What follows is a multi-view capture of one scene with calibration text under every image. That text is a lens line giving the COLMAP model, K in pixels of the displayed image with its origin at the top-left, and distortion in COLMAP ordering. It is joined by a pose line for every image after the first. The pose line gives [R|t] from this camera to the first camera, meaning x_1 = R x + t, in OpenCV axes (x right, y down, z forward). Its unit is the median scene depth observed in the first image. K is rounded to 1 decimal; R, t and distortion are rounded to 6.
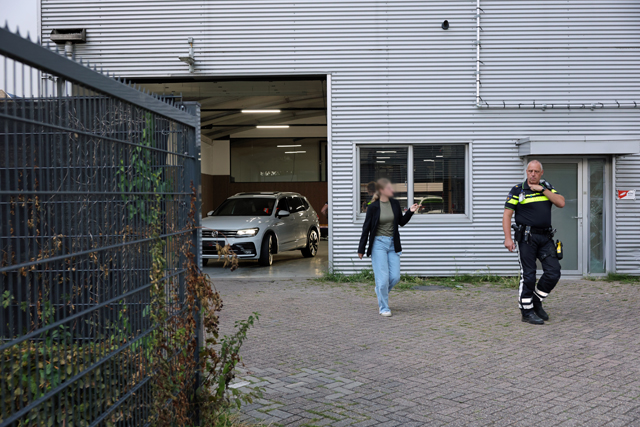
lens RADIAL K [[731.4, 0, 320.0], [0, 731.4, 213.5], [0, 0, 1]] dist [0.001315, -0.022268]
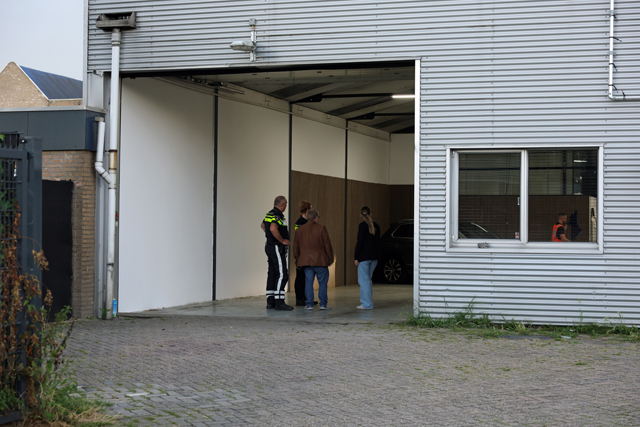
lens RADIAL K [[1244.0, 0, 320.0], [0, 1244.0, 213.5], [0, 0, 1]] dist [-0.017262, 0.137064]
pose [[0.954685, 0.011205, -0.297407, 0.309058], [-0.018965, 0.999551, -0.023217, 0.005971], [0.297013, 0.027805, 0.954469, -0.289829]]
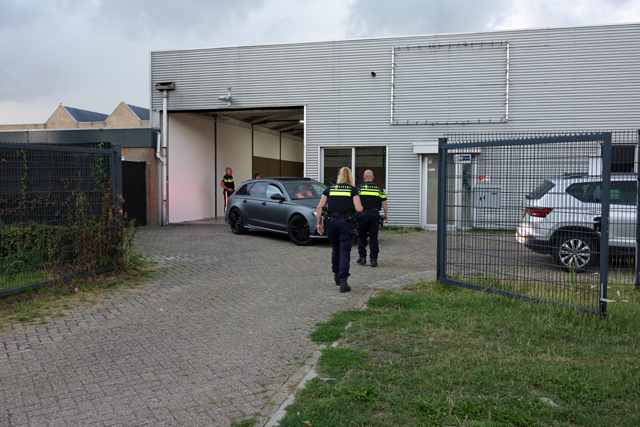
lens RADIAL K [[596.7, 0, 320.0], [0, 596.7, 213.5], [0, 0, 1]] dist [0.002194, 0.002822]
pose [[0.973037, 0.021863, -0.229610, 0.369545], [-0.013050, 0.999121, 0.039833, 0.003918], [0.230279, -0.035762, 0.972467, -0.345705]]
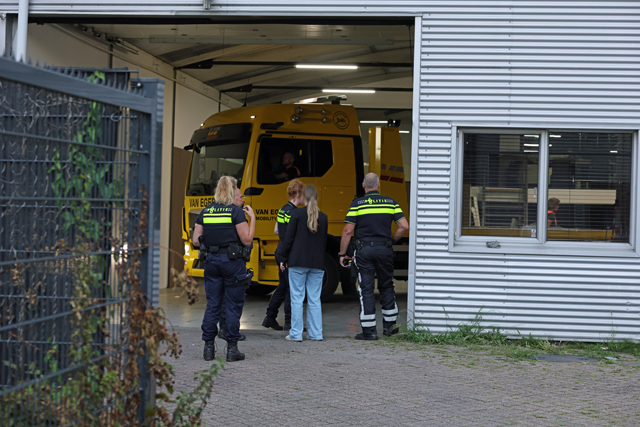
lens RADIAL K [[1244.0, 0, 320.0], [0, 1244.0, 213.5], [0, 0, 1]] dist [-0.017262, 0.137064]
pose [[0.994073, 0.035175, -0.102868, 0.044605], [-0.036765, 0.999231, -0.013601, -0.000832], [0.102311, 0.017302, 0.994602, -0.083972]]
